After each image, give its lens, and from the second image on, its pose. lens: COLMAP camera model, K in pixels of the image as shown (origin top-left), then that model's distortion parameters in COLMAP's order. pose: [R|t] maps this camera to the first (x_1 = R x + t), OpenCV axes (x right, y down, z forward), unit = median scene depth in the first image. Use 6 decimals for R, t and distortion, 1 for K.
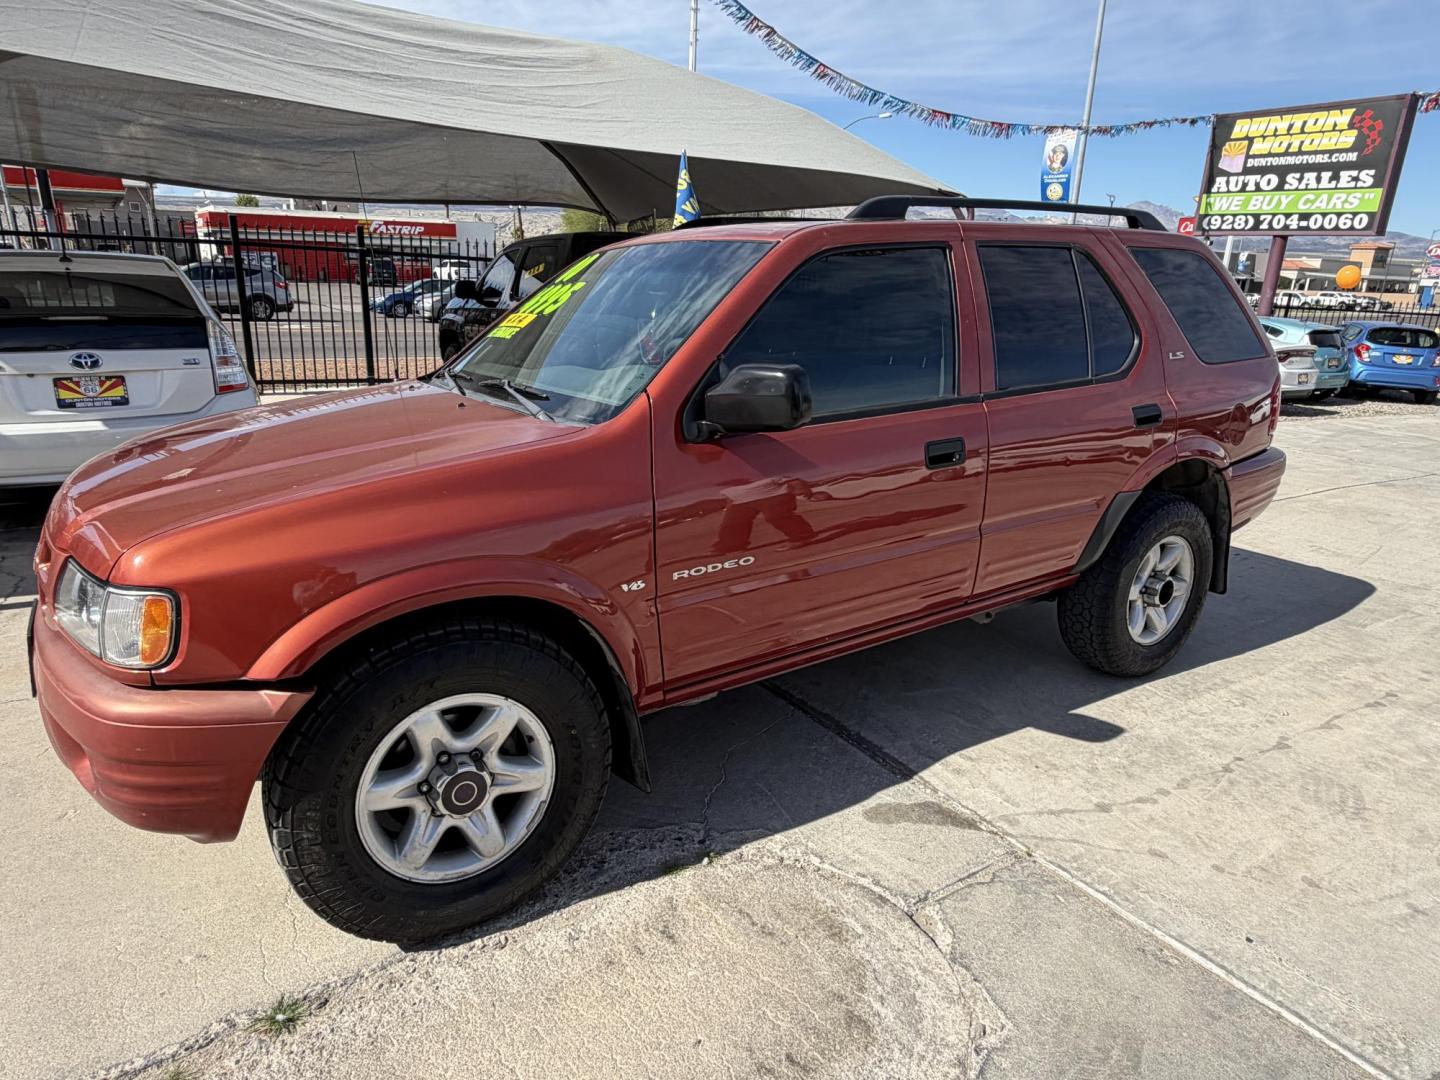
lens RADIAL K [[887.4, 0, 715.6], [0, 887.4, 535.0], [0, 0, 1]] dist [-0.005609, 0.001877]
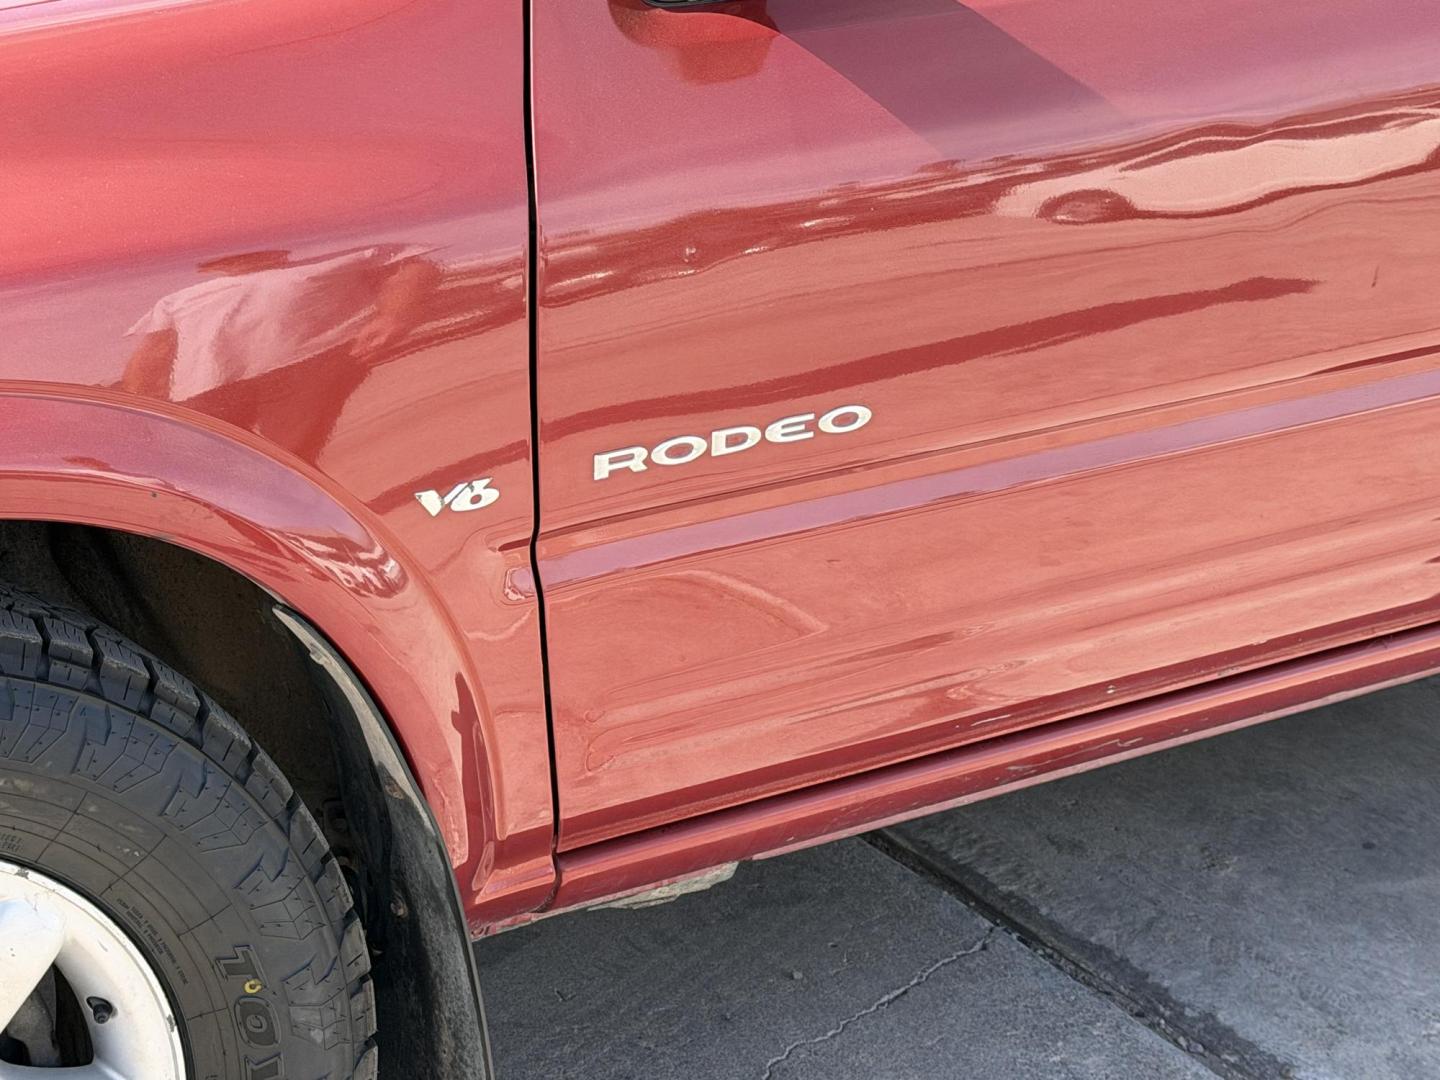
lens RADIAL K [[1121.4, 0, 720.0], [0, 1121.4, 540.0], [0, 0, 1]] dist [0.000862, -0.000837]
pose [[0.999753, 0.022158, 0.001738, -0.006129], [-0.022090, 0.999228, -0.032482, 0.081117], [-0.002457, 0.032436, 0.999471, 0.622255]]
